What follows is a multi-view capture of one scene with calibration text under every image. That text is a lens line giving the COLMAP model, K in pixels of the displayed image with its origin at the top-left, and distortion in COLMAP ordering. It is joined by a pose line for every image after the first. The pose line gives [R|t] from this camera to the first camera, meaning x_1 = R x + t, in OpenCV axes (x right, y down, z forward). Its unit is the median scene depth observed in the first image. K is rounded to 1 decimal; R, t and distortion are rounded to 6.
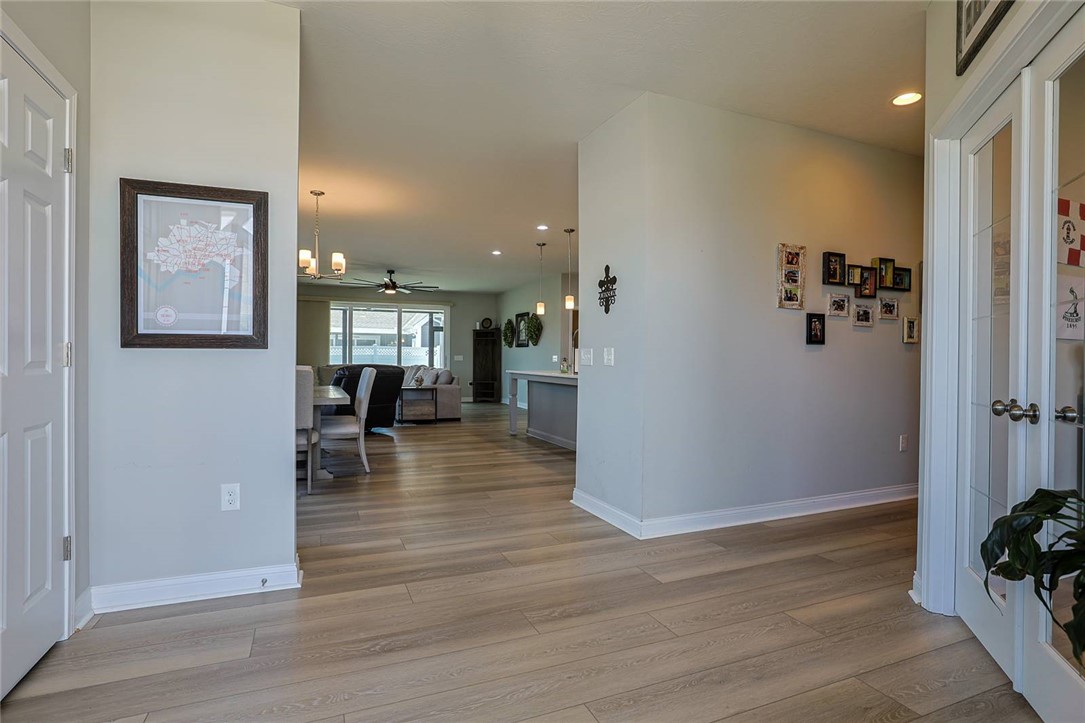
lens RADIAL K [[506.6, 0, 537.1], [0, 506.6, 360.3], [0, 0, 1]] dist [-0.038985, 0.015256]
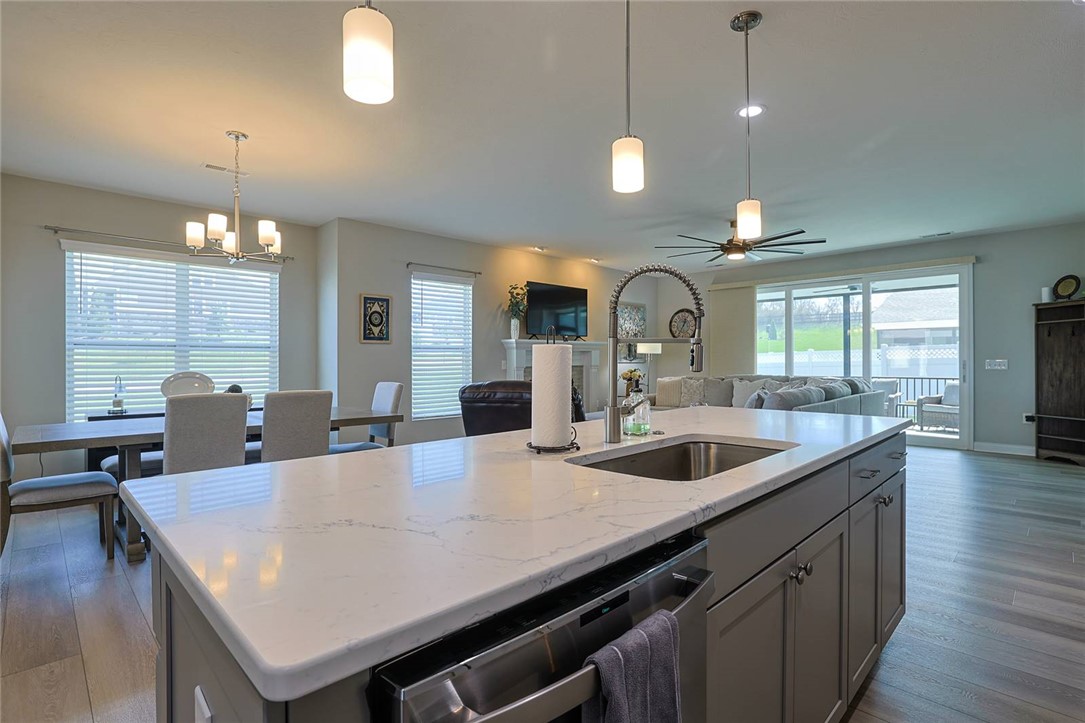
lens RADIAL K [[506.6, 0, 541.2], [0, 506.6, 361.9], [0, 0, 1]] dist [-0.038985, 0.015256]
pose [[0.377288, -0.008686, -0.926055, 0.128714], [0.007531, 0.999952, -0.006311, -0.007353], [0.926065, -0.004593, 0.377335, 0.404873]]
